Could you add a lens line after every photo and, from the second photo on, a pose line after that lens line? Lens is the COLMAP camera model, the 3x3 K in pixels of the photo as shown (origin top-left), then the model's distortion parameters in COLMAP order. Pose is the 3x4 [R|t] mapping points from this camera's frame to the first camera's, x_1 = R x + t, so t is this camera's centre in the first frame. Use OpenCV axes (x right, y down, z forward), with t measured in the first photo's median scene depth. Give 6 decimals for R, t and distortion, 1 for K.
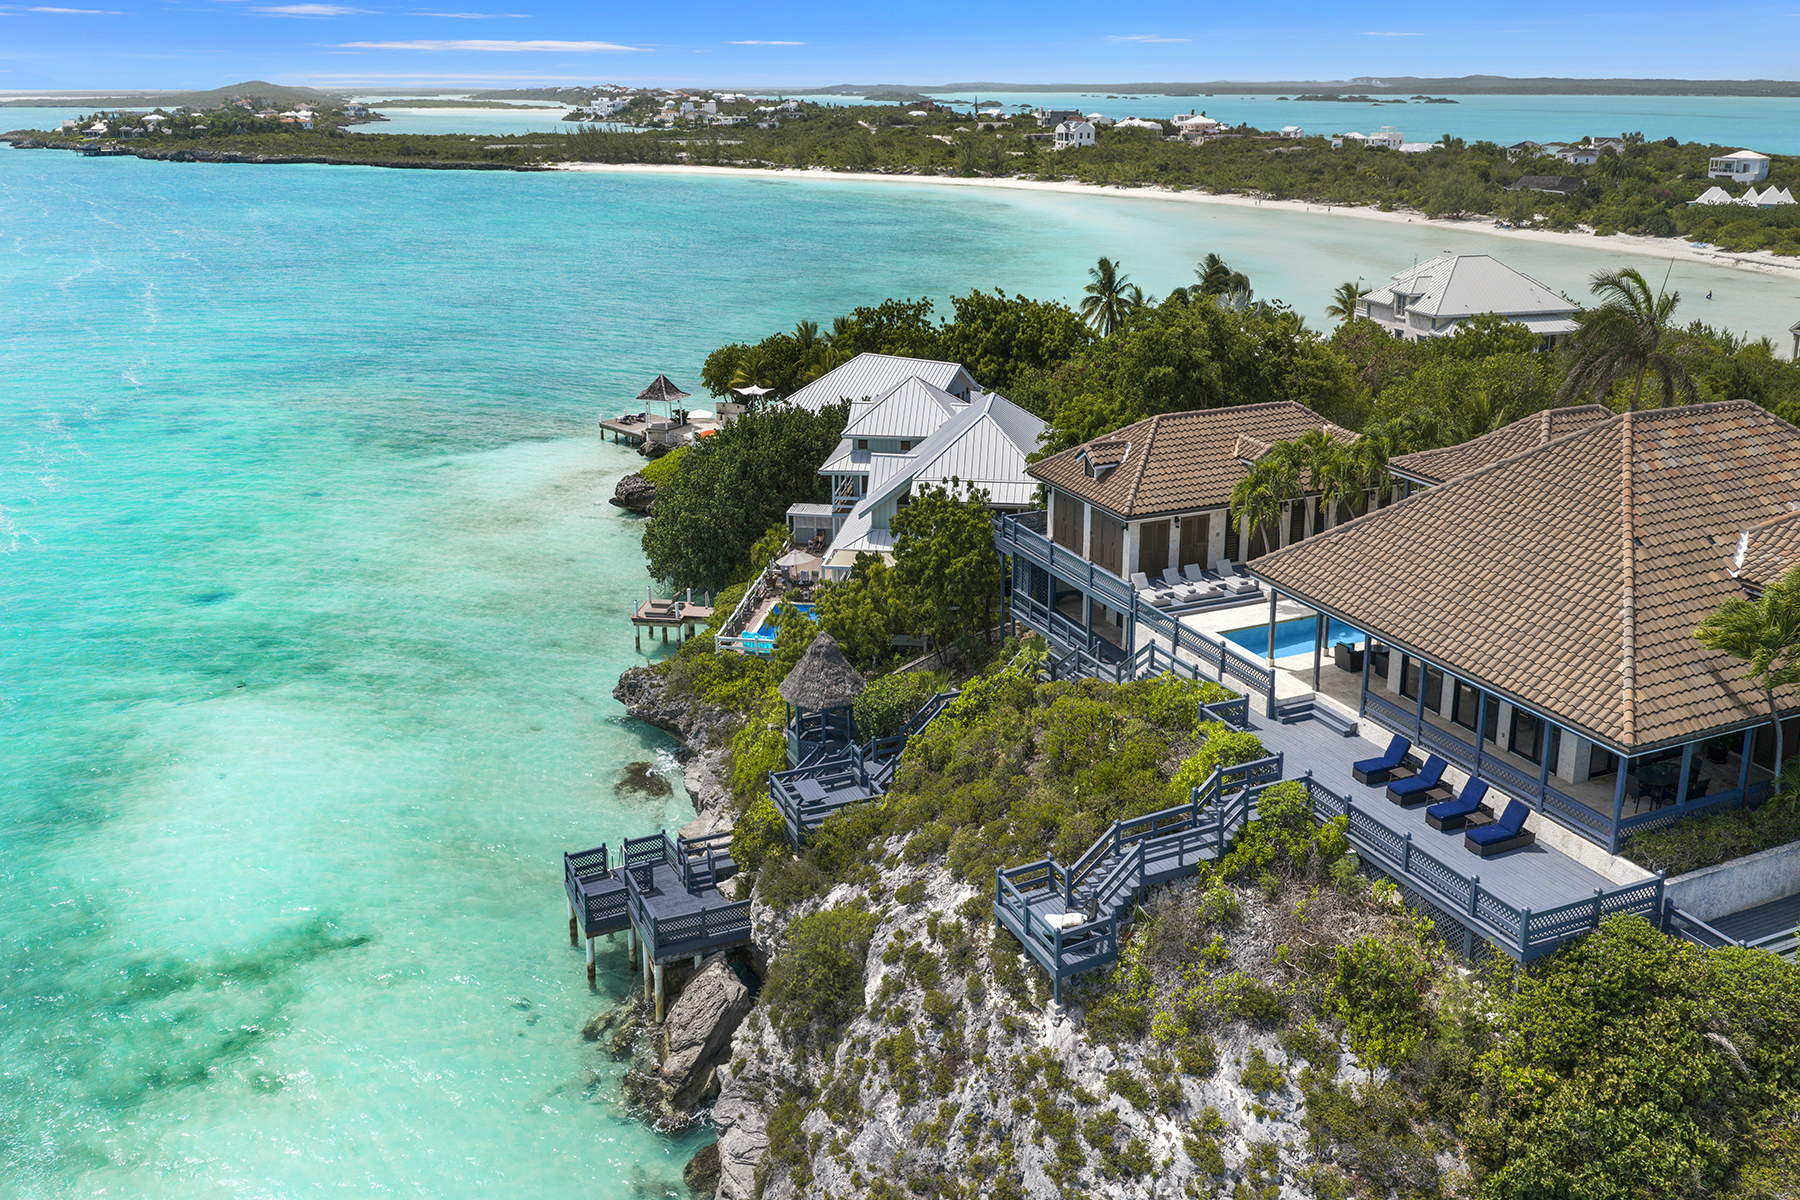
lens RADIAL K [[1474.1, 0, 918.9], [0, 1474.1, 483.5], [0, 0, 1]] dist [0.026956, -0.048910]
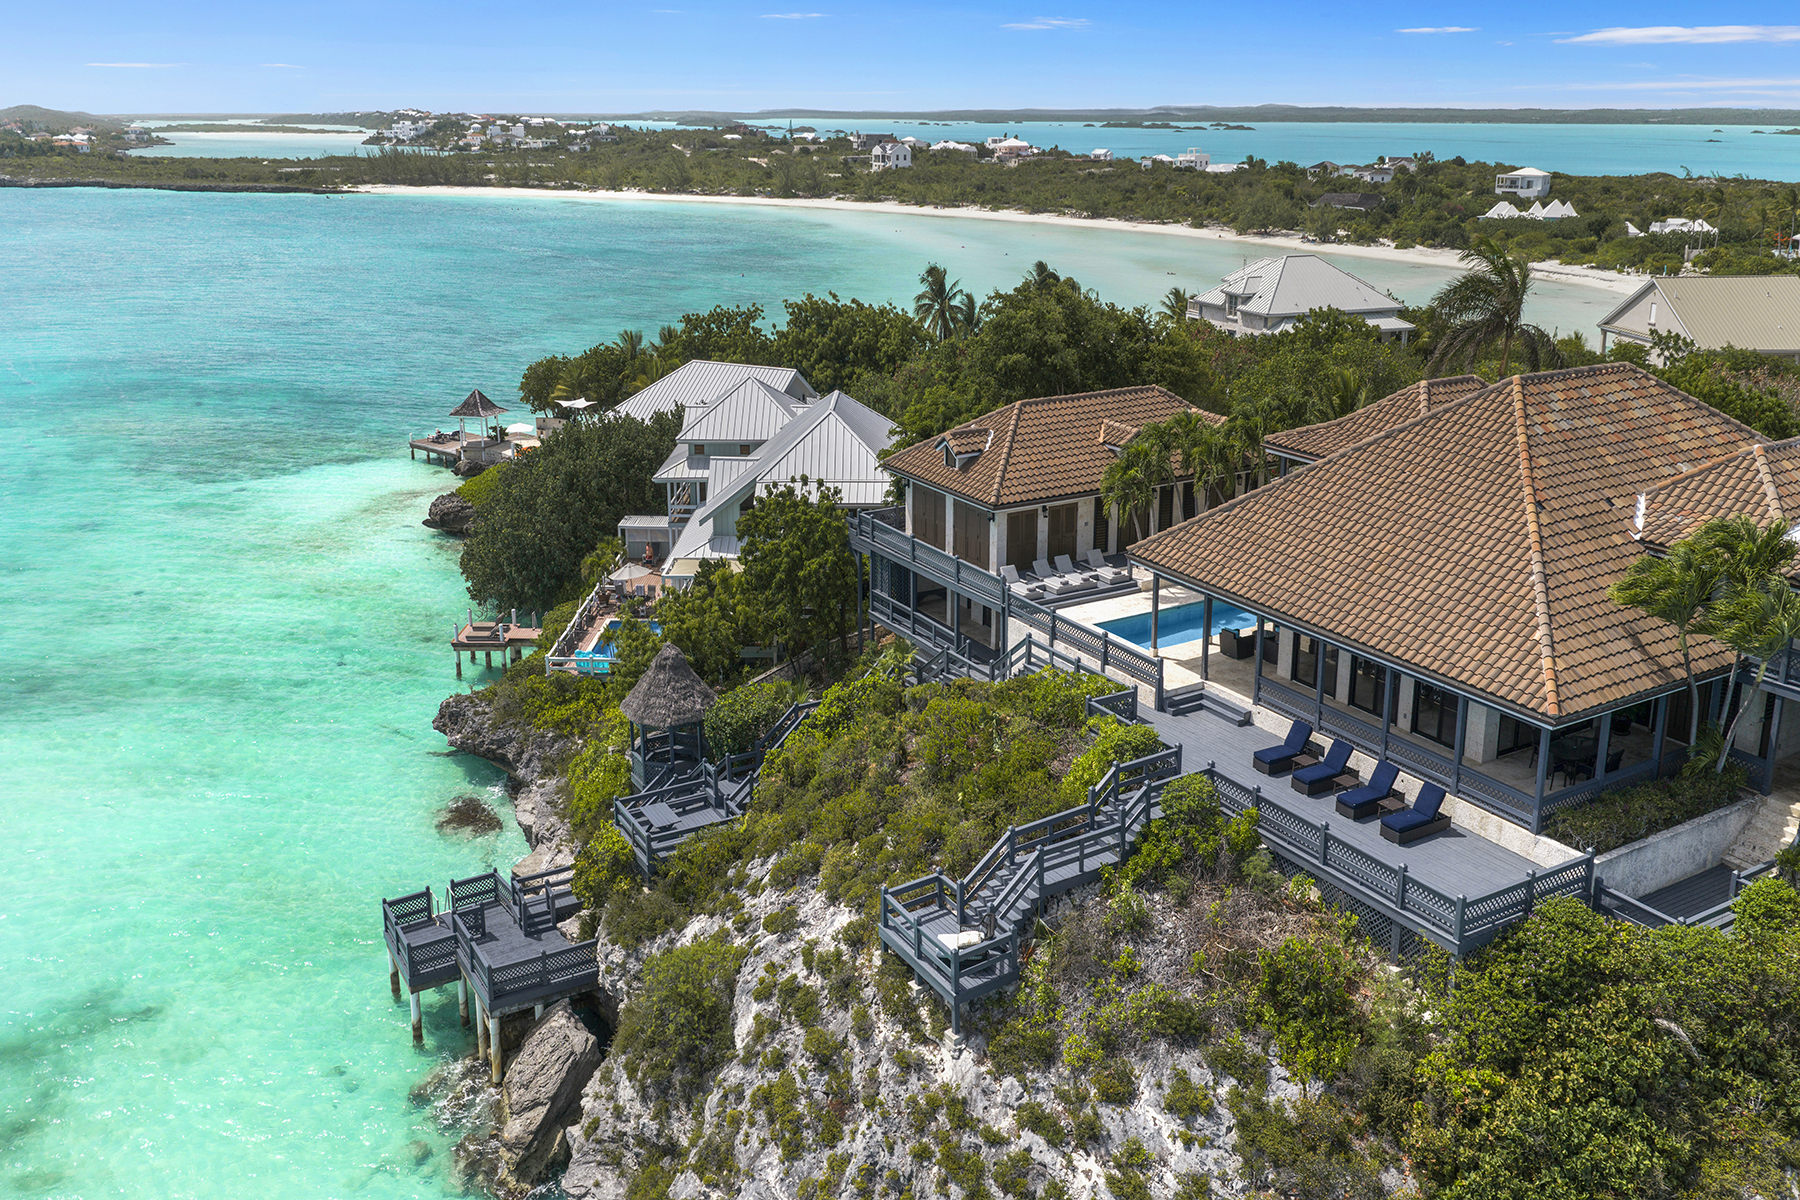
lens RADIAL K [[1474.1, 0, 912.7], [0, 1474.1, 493.9], [0, 0, 1]] dist [0.026956, -0.048910]
pose [[0.993087, -0.026413, 0.114371, -0.021542], [0.027454, 0.999595, -0.007537, 0.024767], [-0.114126, 0.010625, 0.993410, 0.087807]]
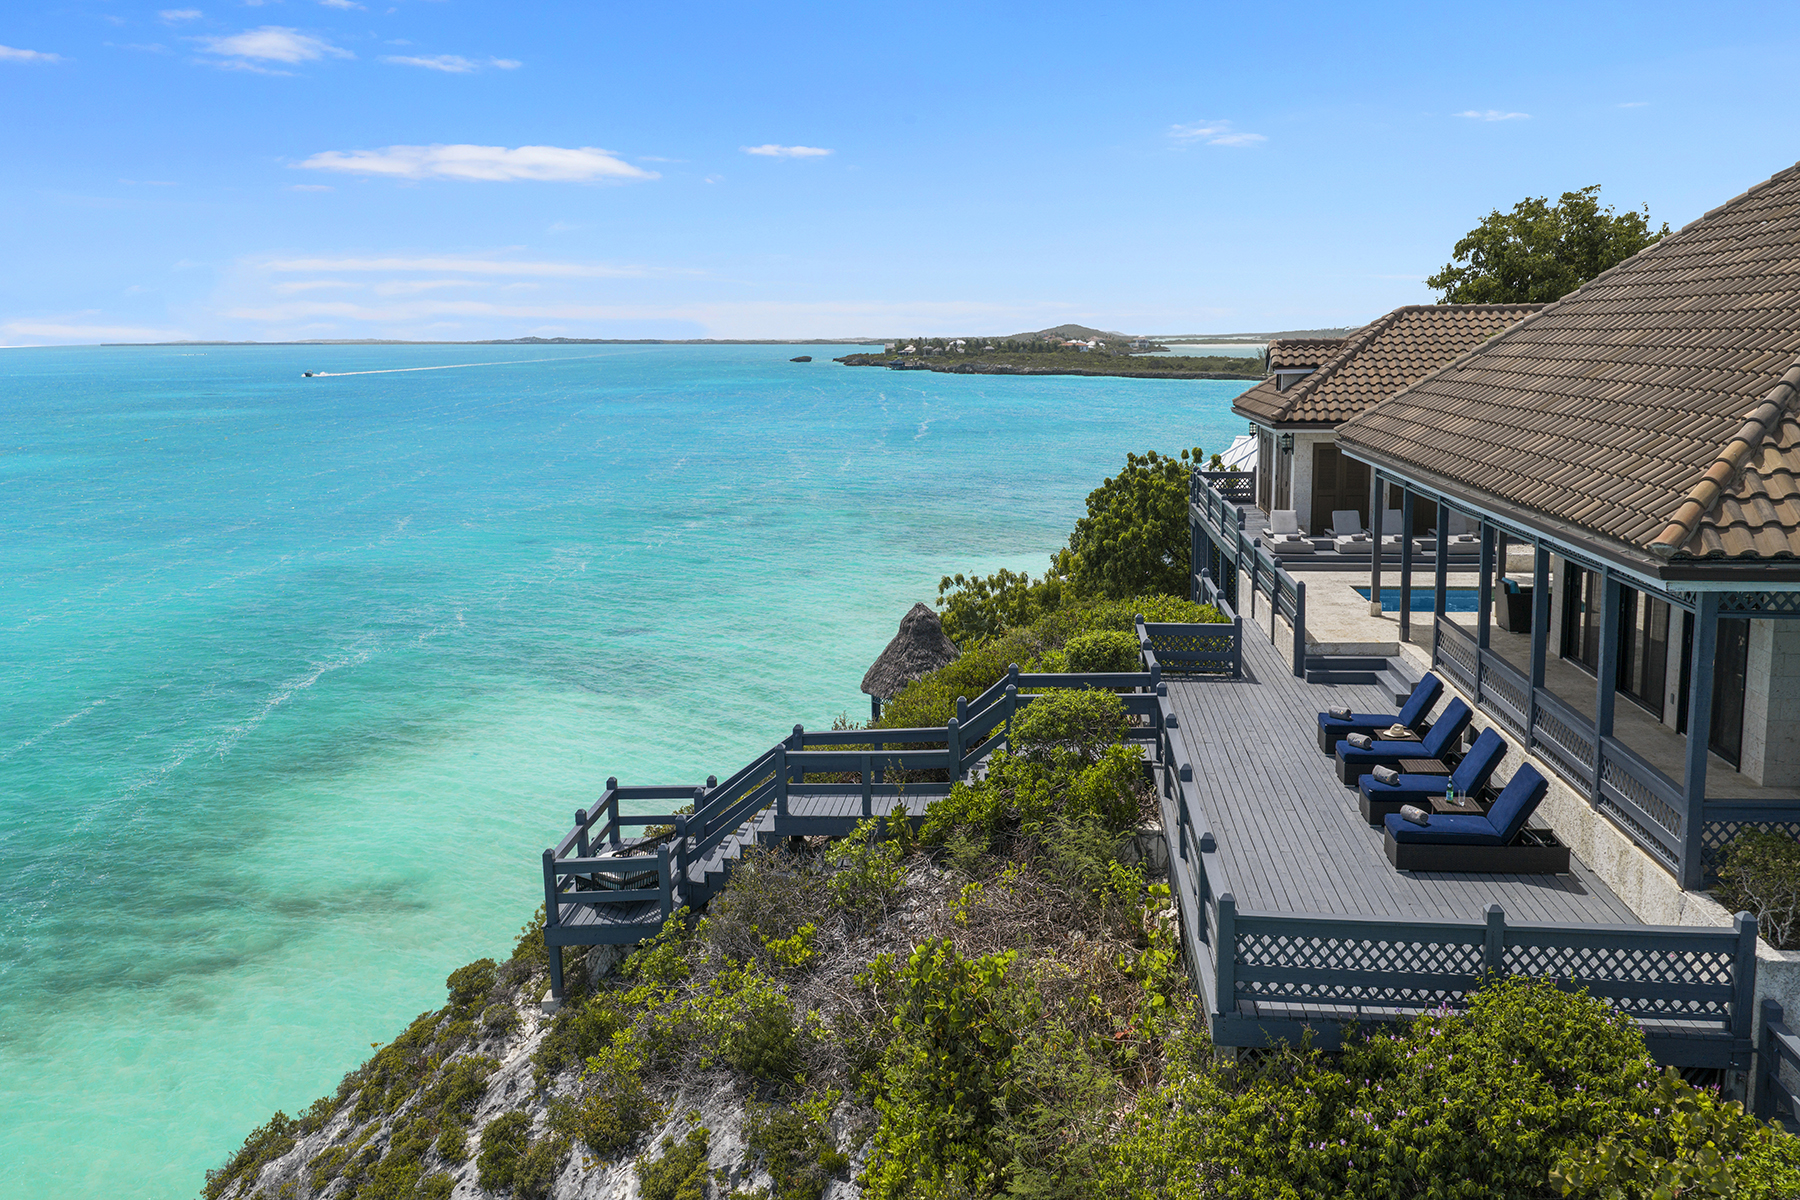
lens RADIAL K [[1474.1, 0, 907.4], [0, 1474.1, 545.0], [0, 0, 1]] dist [0.026956, -0.048910]
pose [[0.872280, 0.059680, -0.485352, 0.383382], [-0.113039, 0.990251, -0.081390, 0.176078], [0.475763, 0.125858, 0.870522, 0.458161]]
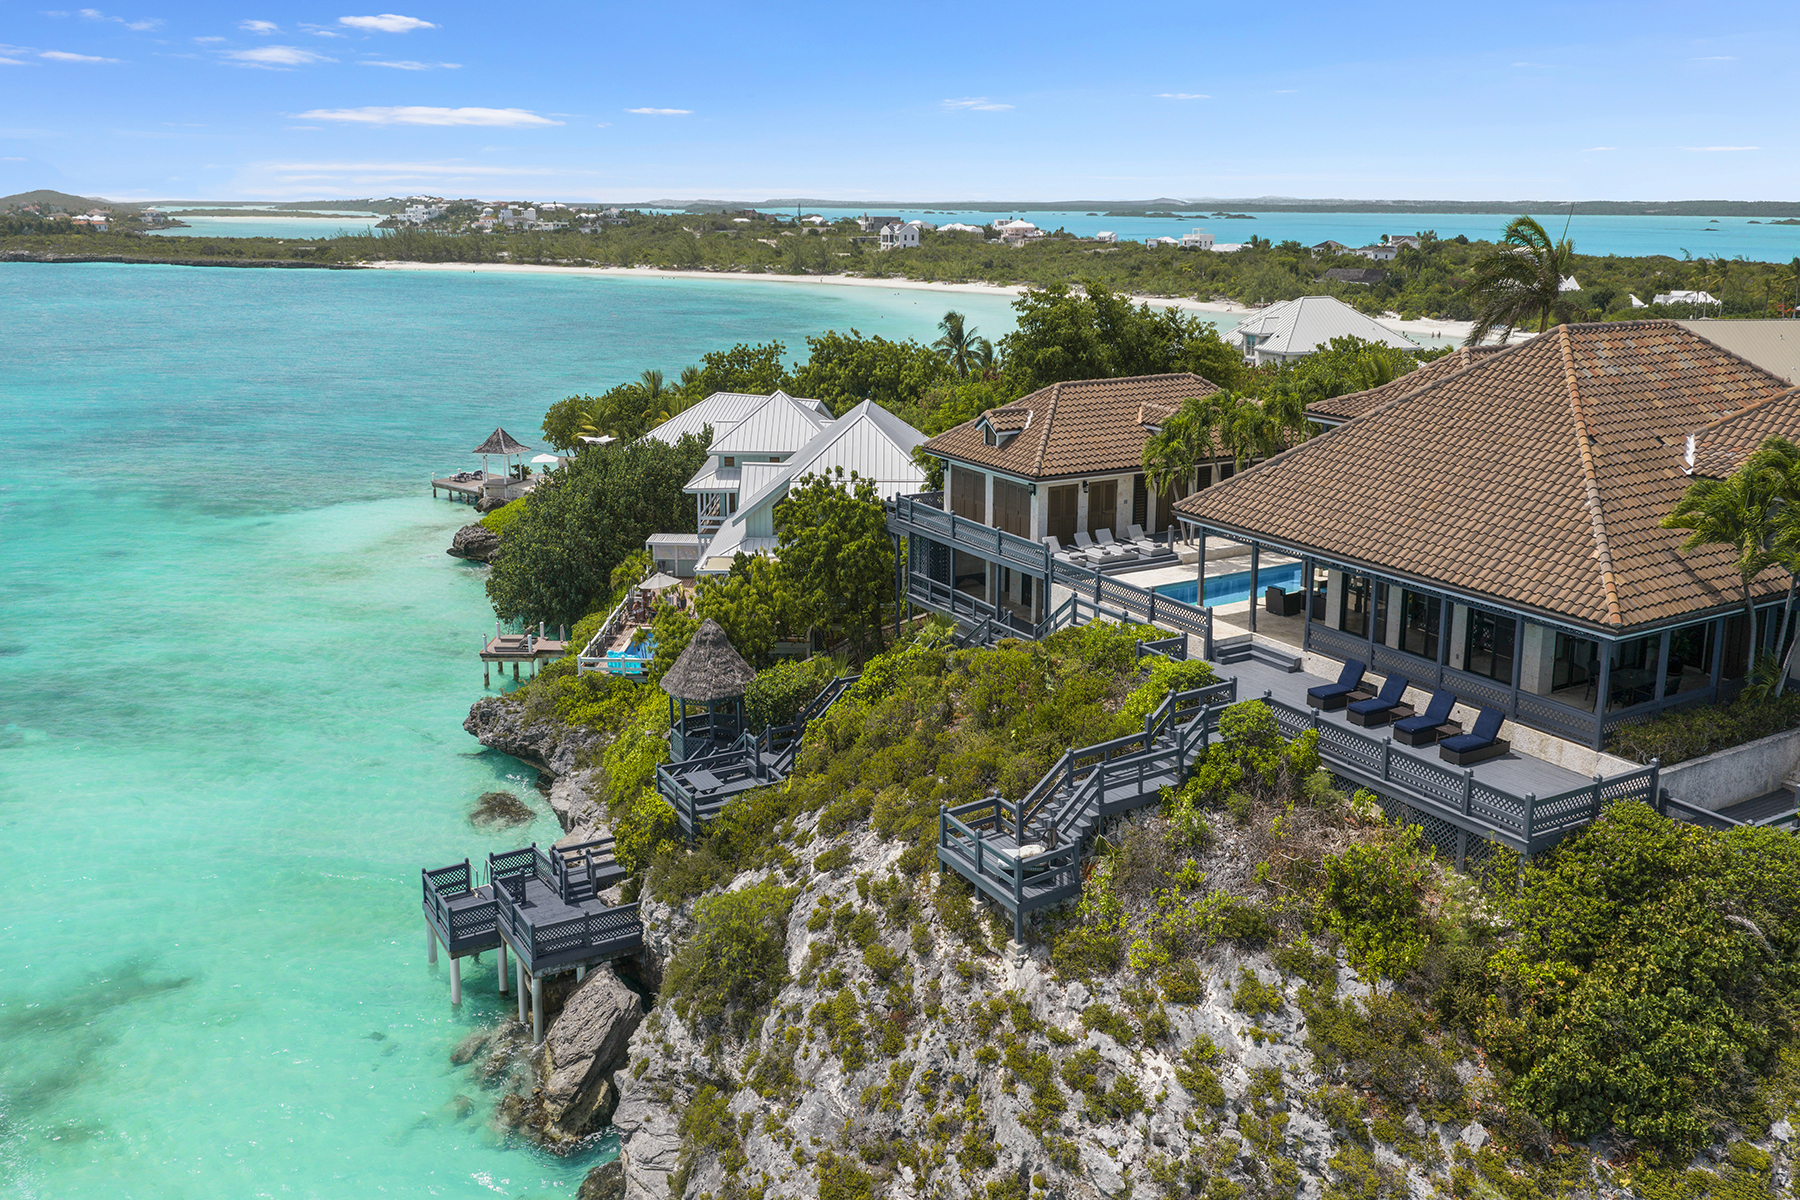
lens RADIAL K [[1474.1, 0, 908.8], [0, 1474.1, 505.6], [0, 0, 1]] dist [0.026956, -0.048910]
pose [[0.993821, -0.016220, 0.109803, -0.054138], [0.022397, 0.998221, -0.055250, 0.110898], [-0.108712, 0.057368, 0.992417, 0.085643]]
